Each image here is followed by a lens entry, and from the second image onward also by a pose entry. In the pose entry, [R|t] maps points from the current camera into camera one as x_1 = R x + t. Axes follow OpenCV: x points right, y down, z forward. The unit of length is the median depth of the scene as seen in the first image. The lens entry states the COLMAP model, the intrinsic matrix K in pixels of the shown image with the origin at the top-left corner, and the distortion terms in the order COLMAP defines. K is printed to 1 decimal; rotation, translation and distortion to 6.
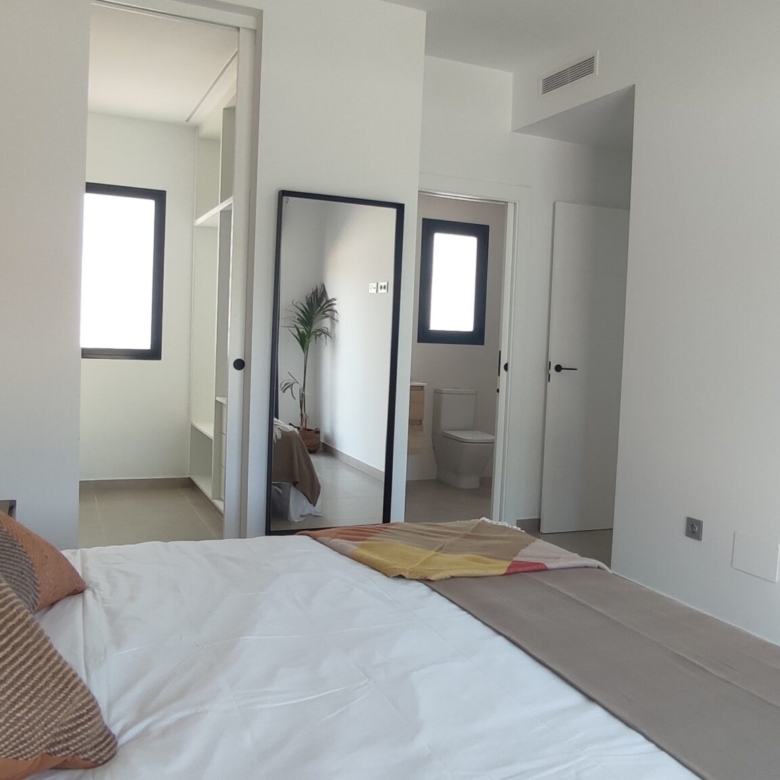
lens RADIAL K [[776.5, 0, 391.9], [0, 776.5, 384.7], [0, 0, 1]] dist [-0.032729, 0.000000]
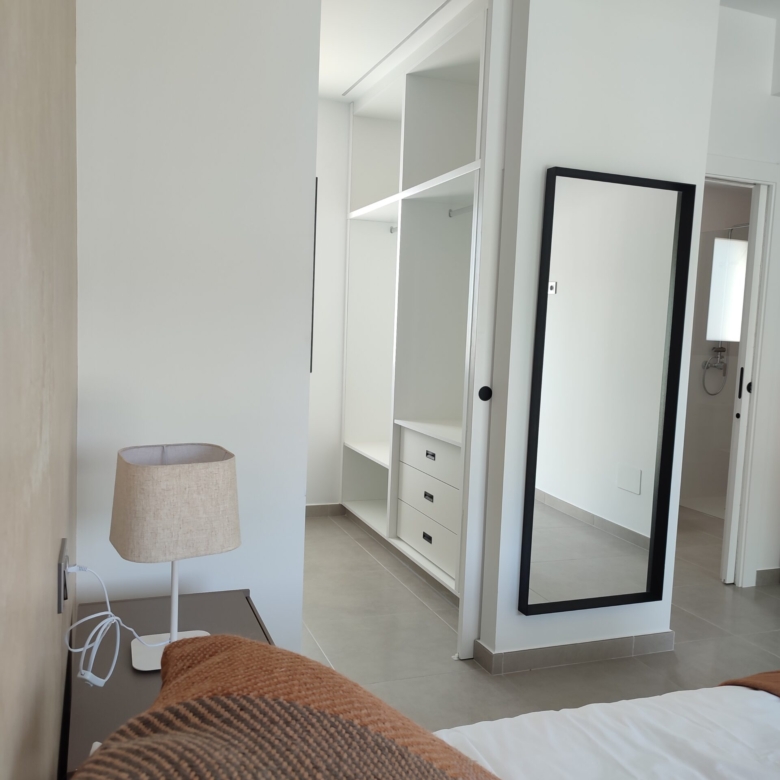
lens RADIAL K [[754.2, 0, 388.3], [0, 754.2, 395.6], [0, 0, 1]] dist [0.015588, 0.000000]
pose [[0.997554, 0.007424, -0.069503, -0.177101], [-0.005785, 0.999701, 0.023763, -0.030685], [0.069659, -0.023303, 0.997299, 0.172017]]
